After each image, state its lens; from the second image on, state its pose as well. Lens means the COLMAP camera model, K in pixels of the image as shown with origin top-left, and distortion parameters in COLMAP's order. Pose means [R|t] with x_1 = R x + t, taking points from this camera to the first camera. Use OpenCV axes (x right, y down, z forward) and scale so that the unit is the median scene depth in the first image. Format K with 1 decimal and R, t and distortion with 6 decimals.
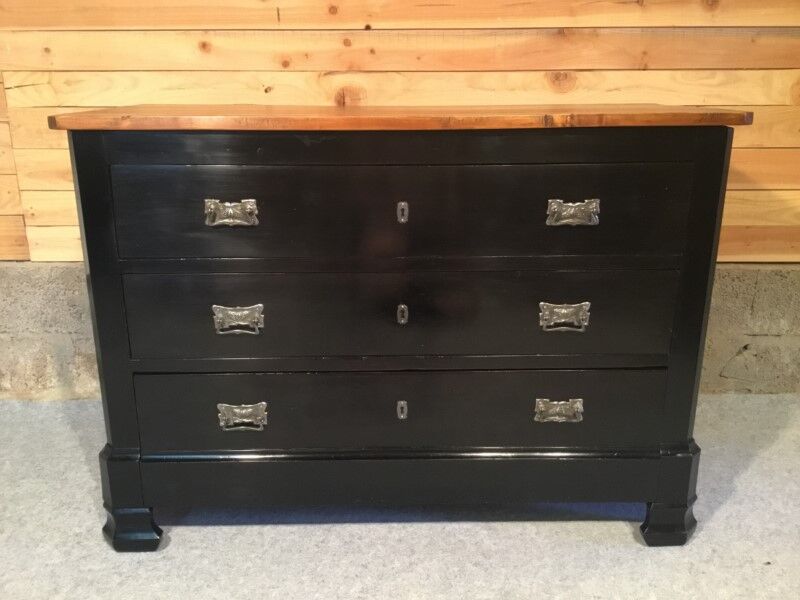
lens RADIAL K [[730.6, 0, 399.0], [0, 730.6, 305.2], [0, 0, 1]] dist [-0.009888, 0.000000]
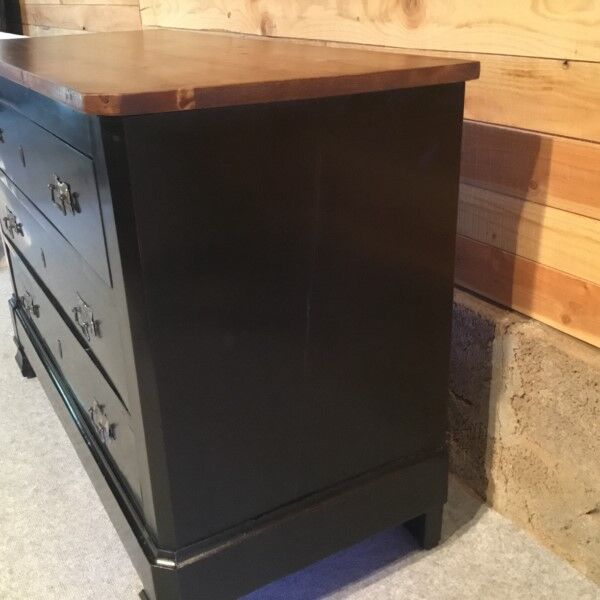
lens RADIAL K [[732.4, 0, 304.4], [0, 732.4, 304.4], [0, 0, 1]] dist [-0.004977, 0.000000]
pose [[0.529397, 0.331082, -0.781104, 0.898658], [-0.223799, 0.942594, 0.247851, -0.215038], [0.818323, 0.043598, 0.573103, 0.590672]]
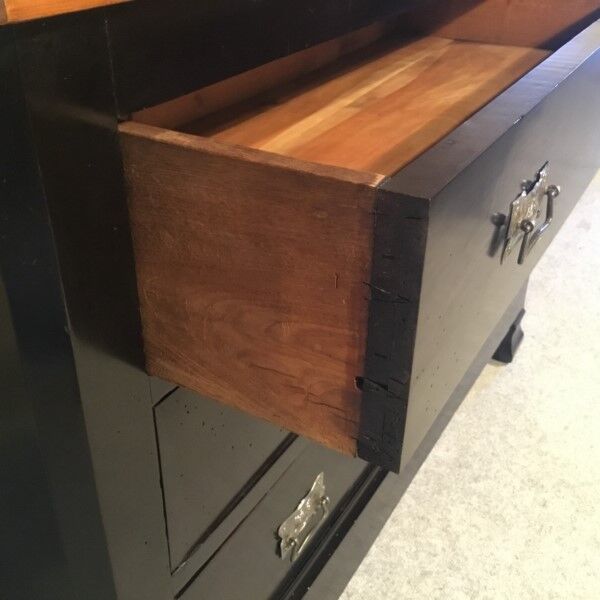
lens RADIAL K [[732.4, 0, 299.8], [0, 732.4, 301.6], [0, 0, 1]] dist [-0.004977, 0.000000]
pose [[0.517660, -0.433905, 0.737397, -0.461417], [0.249453, 0.900958, 0.355031, -0.160799], [-0.818414, 0.000160, 0.574629, 0.573465]]
